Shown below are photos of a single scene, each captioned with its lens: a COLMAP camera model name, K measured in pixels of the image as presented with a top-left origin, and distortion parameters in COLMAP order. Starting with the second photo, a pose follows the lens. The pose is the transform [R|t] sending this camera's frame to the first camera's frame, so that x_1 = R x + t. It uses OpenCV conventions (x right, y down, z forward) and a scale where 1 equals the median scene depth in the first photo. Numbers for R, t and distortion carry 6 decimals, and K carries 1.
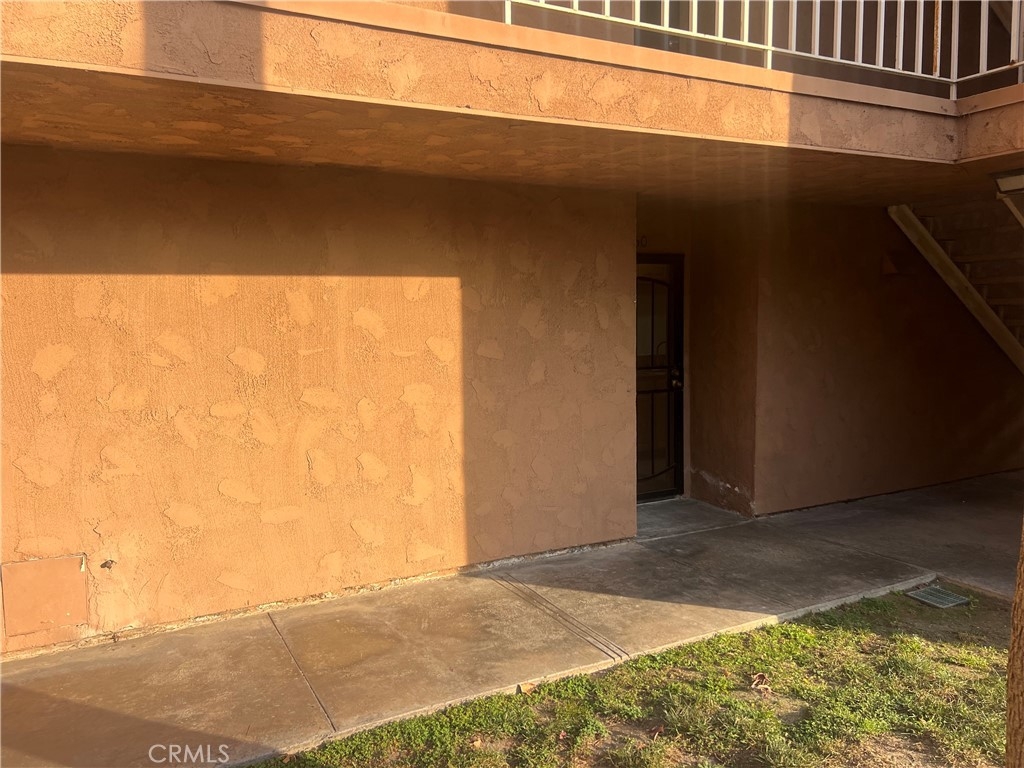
lens RADIAL K [[774.6, 0, 512.6], [0, 774.6, 382.7], [0, 0, 1]] dist [0.031927, -0.008500]
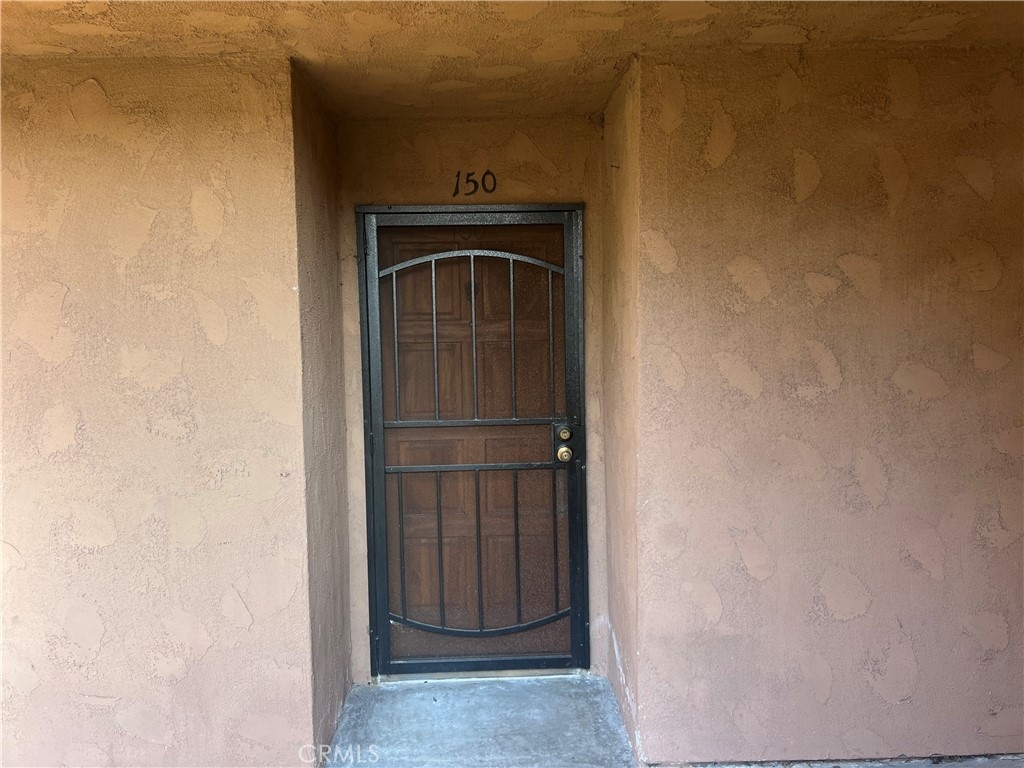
lens RADIAL K [[774.6, 0, 501.7], [0, 774.6, 407.8], [0, 0, 1]] dist [0.031927, -0.008500]
pose [[0.903336, 0.028669, -0.427974, 0.486341], [-0.033097, 0.999448, -0.002907, -0.034553], [0.427655, 0.016791, 0.903786, 0.635129]]
